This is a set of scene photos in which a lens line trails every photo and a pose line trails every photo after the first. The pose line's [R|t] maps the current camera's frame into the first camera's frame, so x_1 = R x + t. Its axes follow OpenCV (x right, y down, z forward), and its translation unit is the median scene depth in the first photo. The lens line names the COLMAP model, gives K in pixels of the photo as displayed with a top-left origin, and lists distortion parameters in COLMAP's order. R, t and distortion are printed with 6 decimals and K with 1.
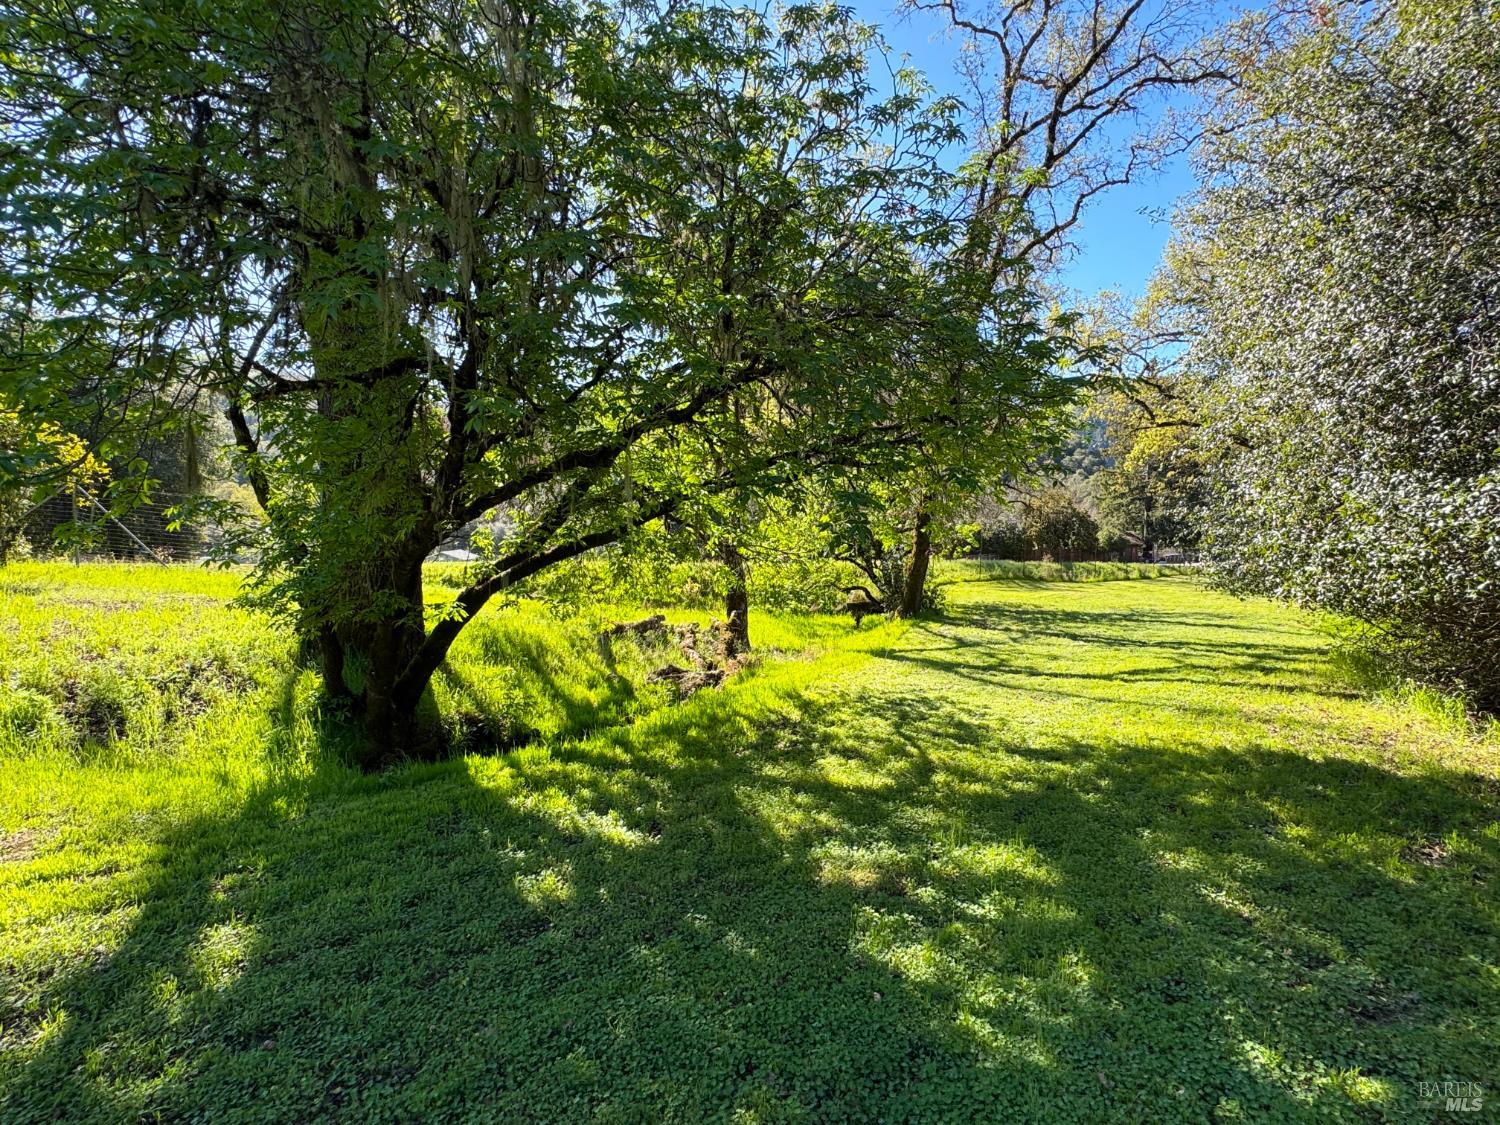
lens RADIAL K [[722.5, 0, 750.8], [0, 722.5, 561.2], [0, 0, 1]] dist [-0.003786, 0.000662]
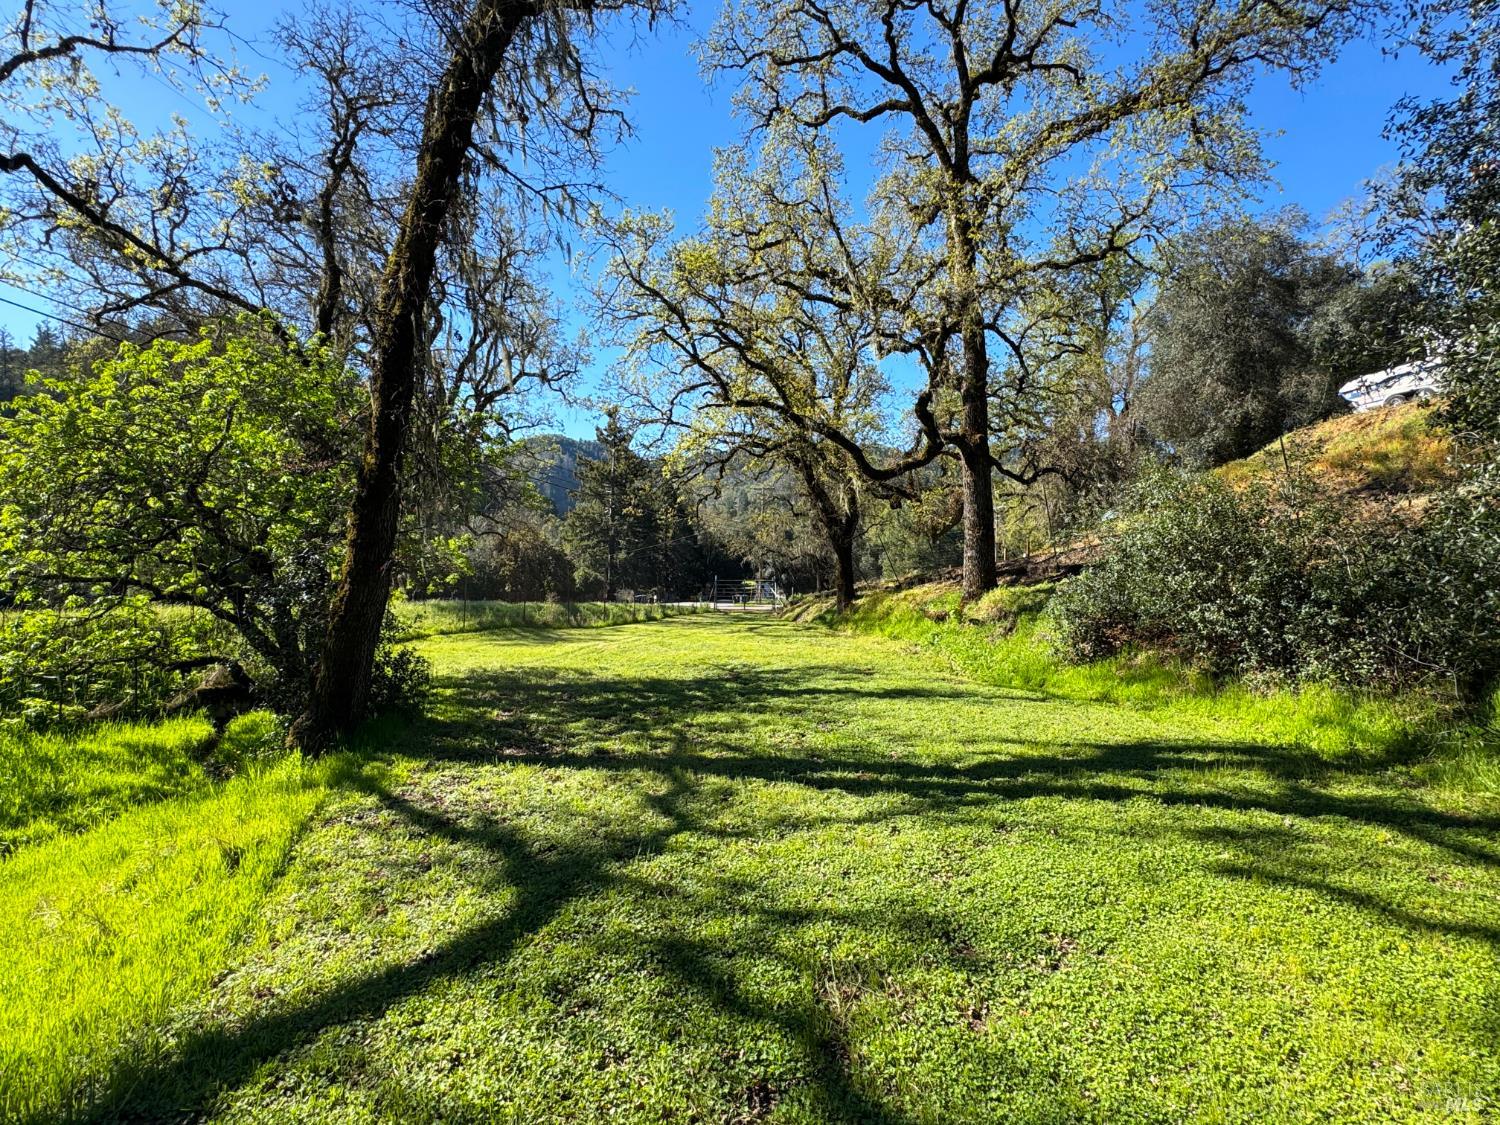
lens RADIAL K [[722.5, 0, 750.8], [0, 722.5, 561.2], [0, 0, 1]] dist [-0.003786, 0.000662]
pose [[0.748377, 0.020071, 0.662970, 0.077209], [0.022822, 0.998171, -0.055981, 0.005907], [-0.662881, 0.057025, 0.746550, 0.336857]]
